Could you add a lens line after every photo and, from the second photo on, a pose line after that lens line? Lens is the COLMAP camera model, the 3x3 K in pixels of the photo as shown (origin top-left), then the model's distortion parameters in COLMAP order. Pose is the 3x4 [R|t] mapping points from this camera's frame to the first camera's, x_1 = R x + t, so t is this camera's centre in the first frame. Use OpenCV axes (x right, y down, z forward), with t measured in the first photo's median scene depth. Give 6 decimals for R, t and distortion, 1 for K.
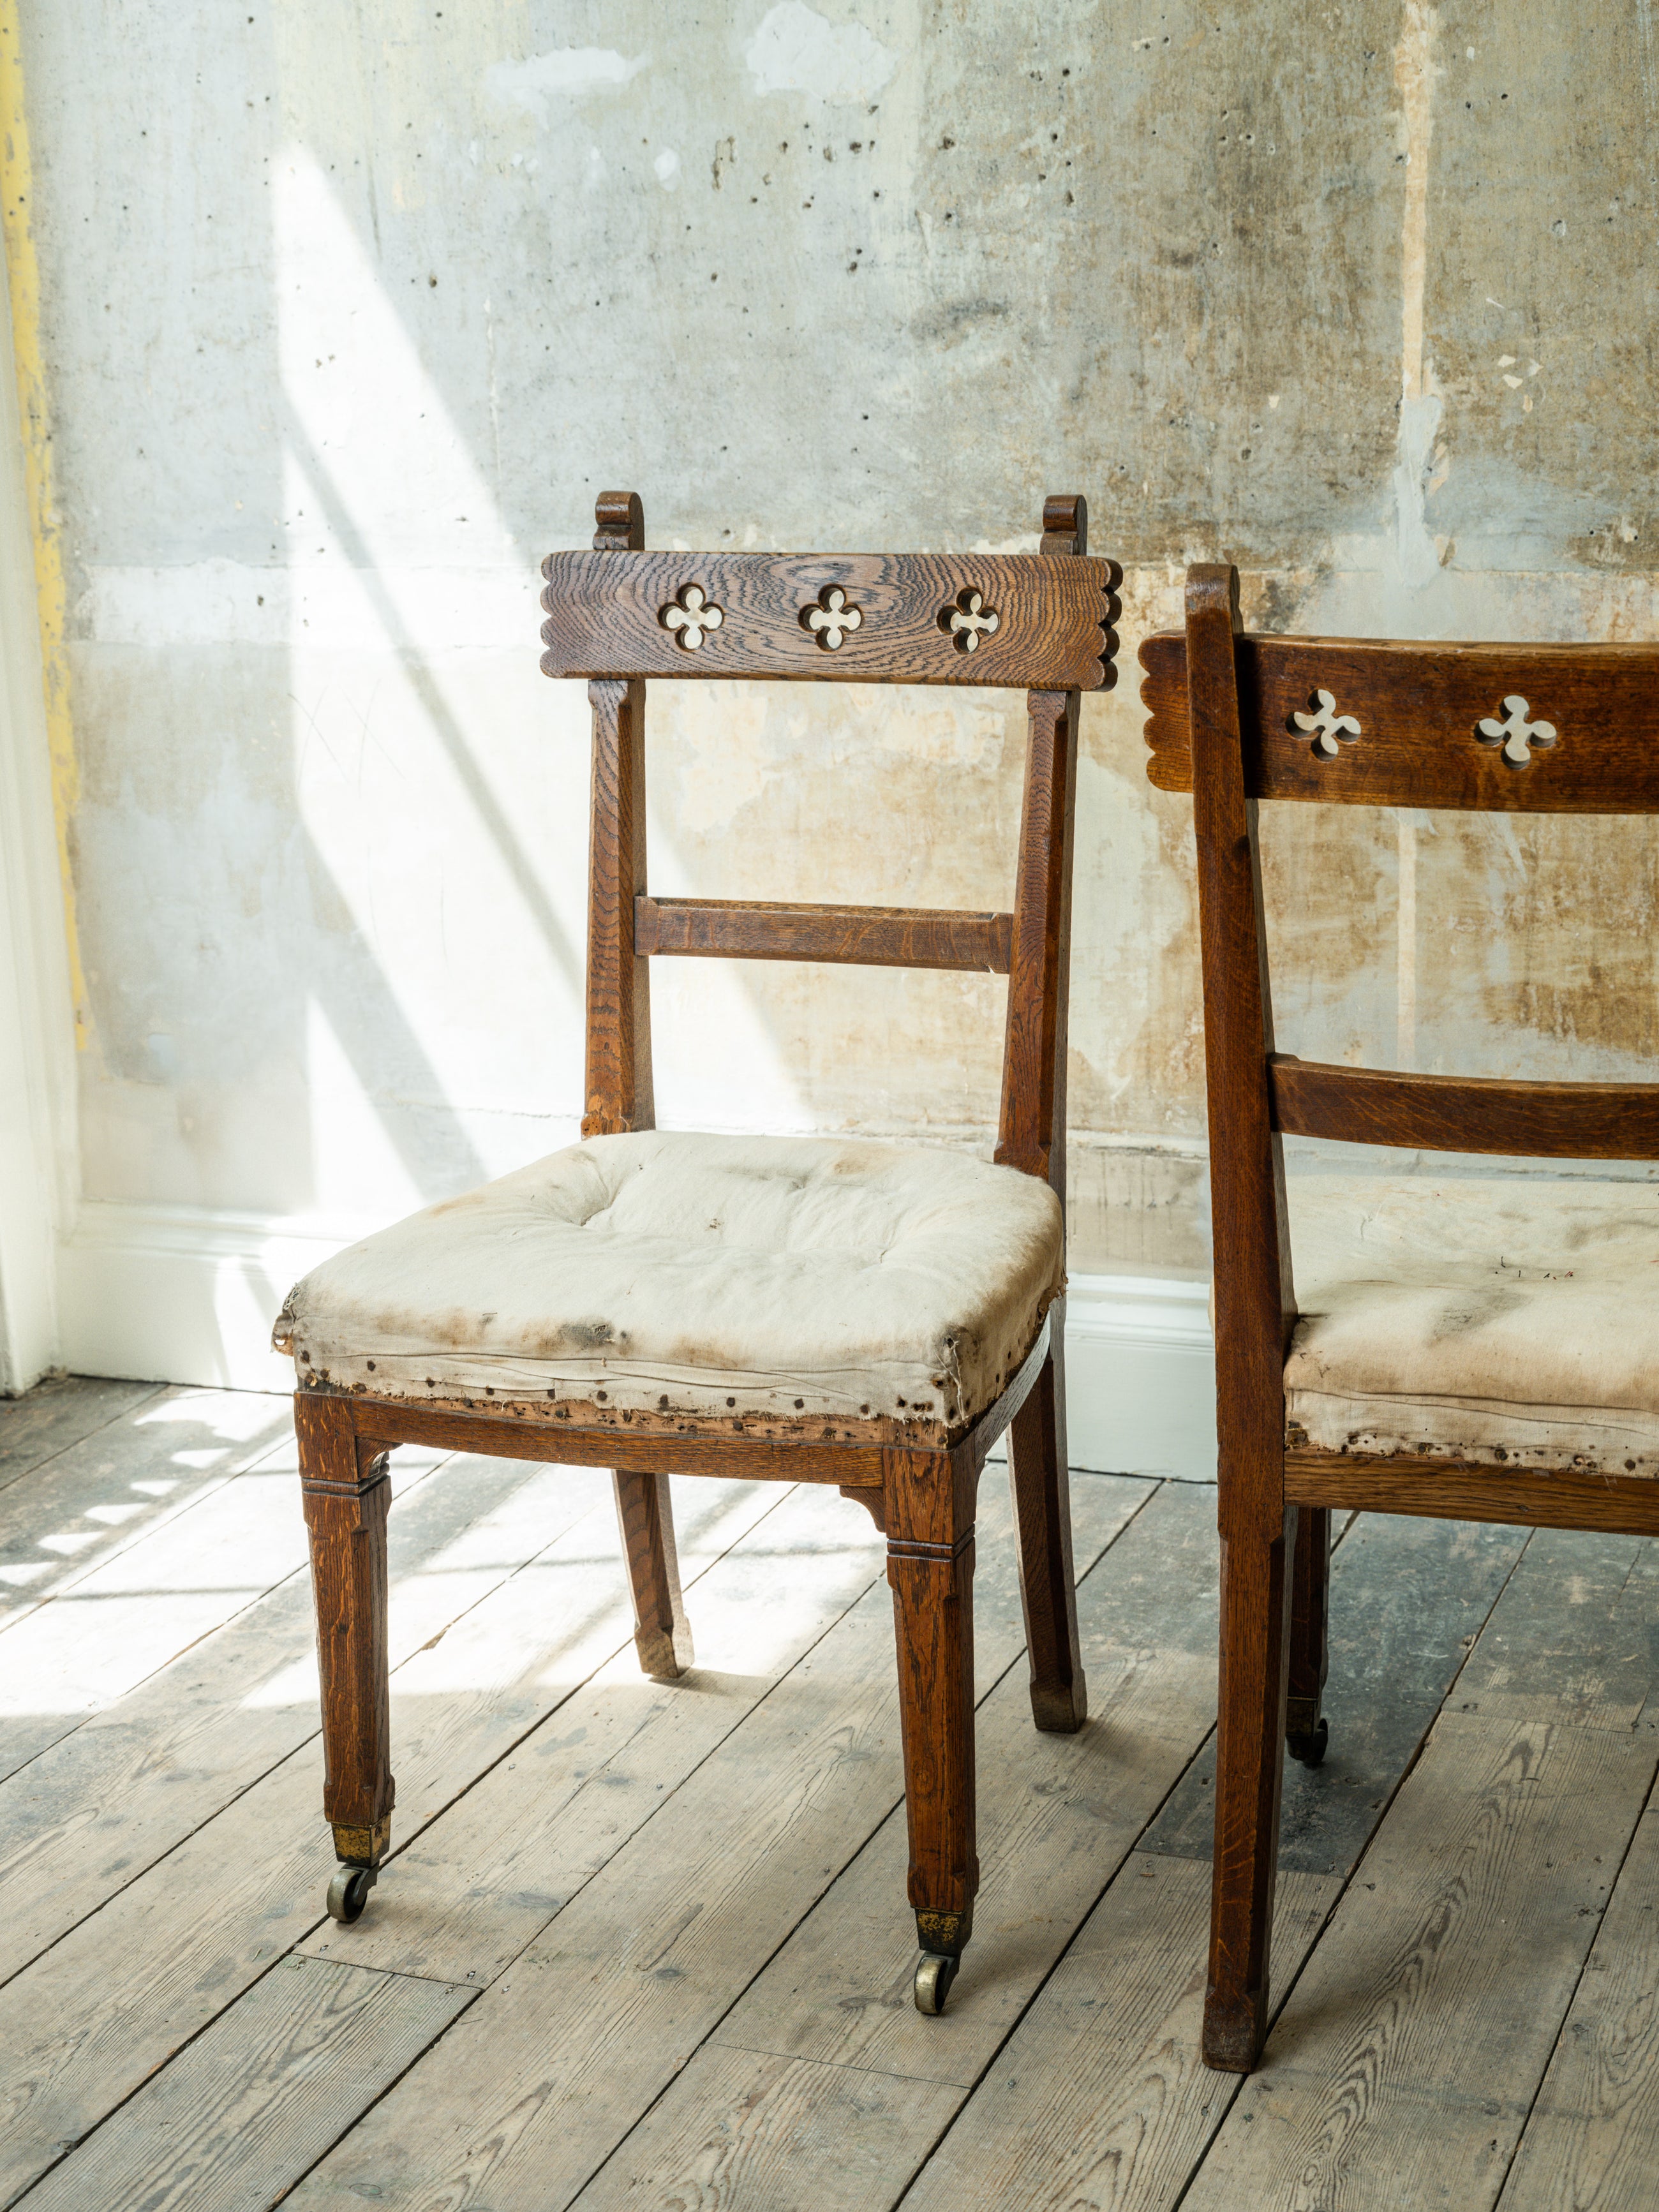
lens RADIAL K [[3790.5, 0, 765.0], [0, 3790.5, 1118.2], [0, 0, 1]] dist [0.006219, -0.116335]
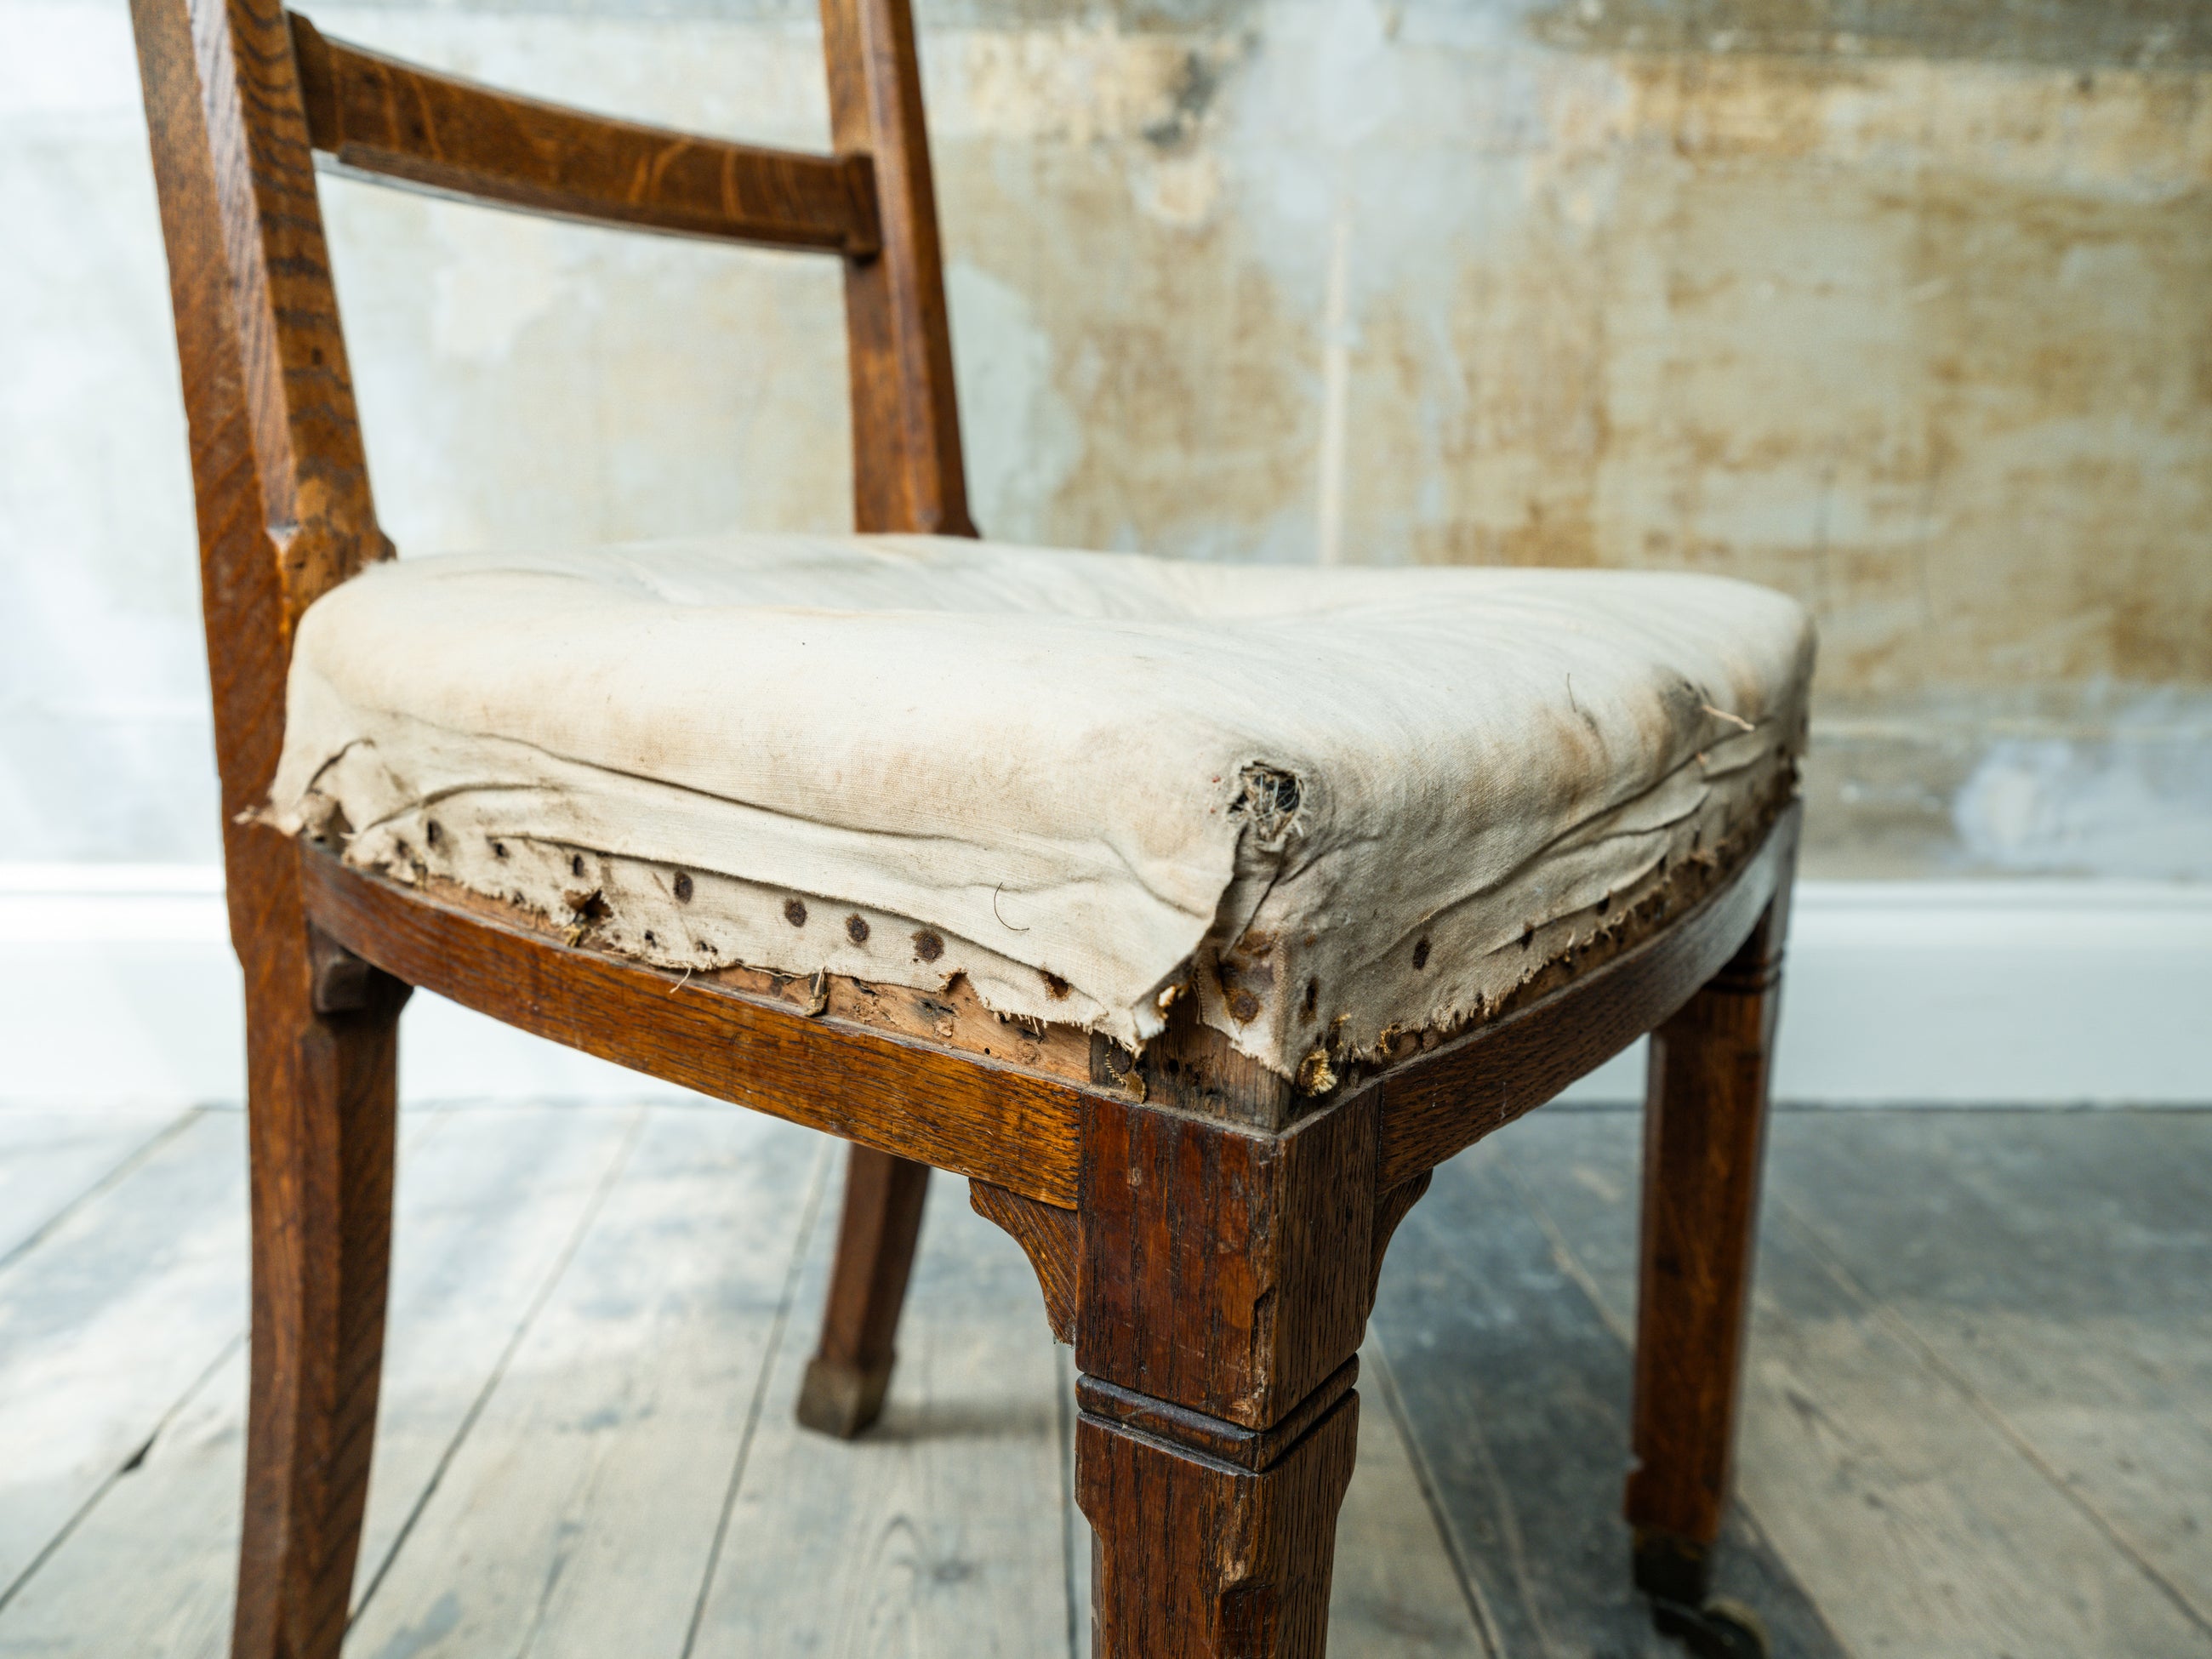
lens RADIAL K [[1864.9, 0, 1109.4], [0, 1864.9, 834.0], [0, 0, 1]] dist [-0.008104, 0.011650]
pose [[0.908258, -0.023751, 0.417735, -0.066695], [0.048303, 0.997664, -0.048298, 0.057510], [-0.415613, 0.064045, 0.907284, 0.635694]]
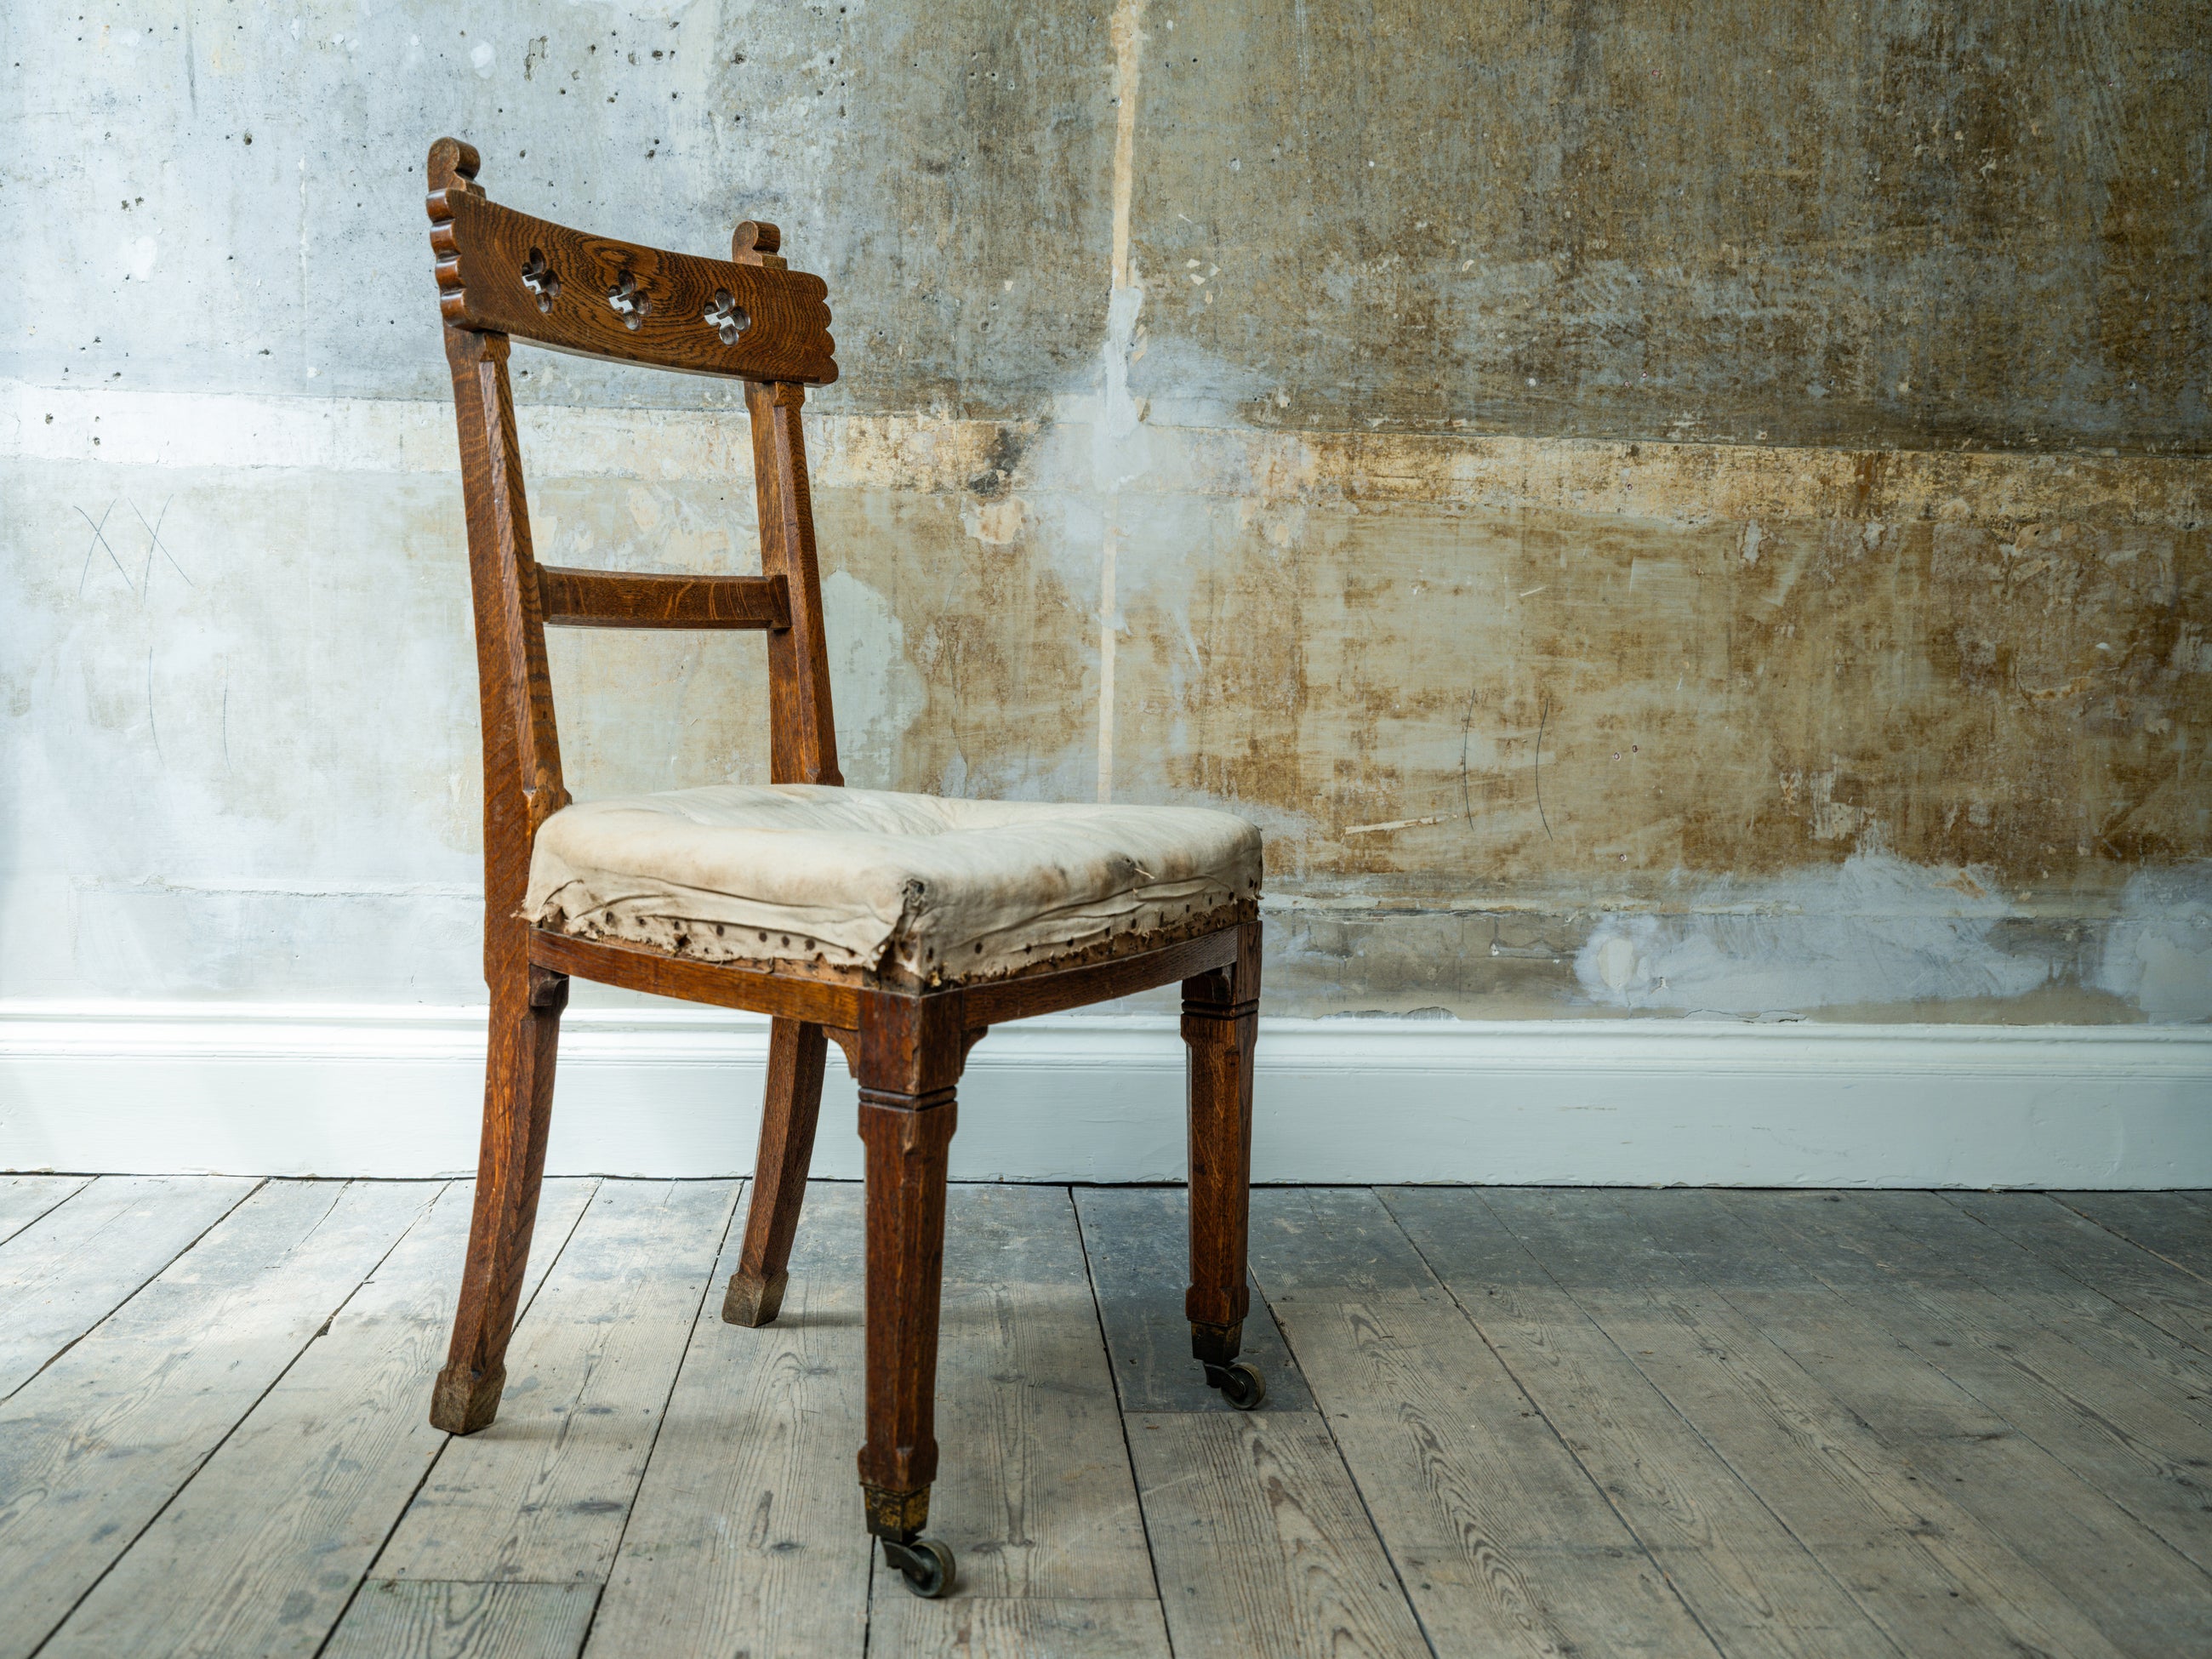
lens RADIAL K [[2389.0, 0, 1107.9], [0, 2389.0, 827.8], [0, 0, 1]] dist [0.013459, 0.001673]
pose [[0.897421, 0.023974, 0.440524, -0.179653], [0.048274, 0.987191, -0.152067, 0.109484], [-0.438527, 0.157734, 0.884768, 0.312419]]
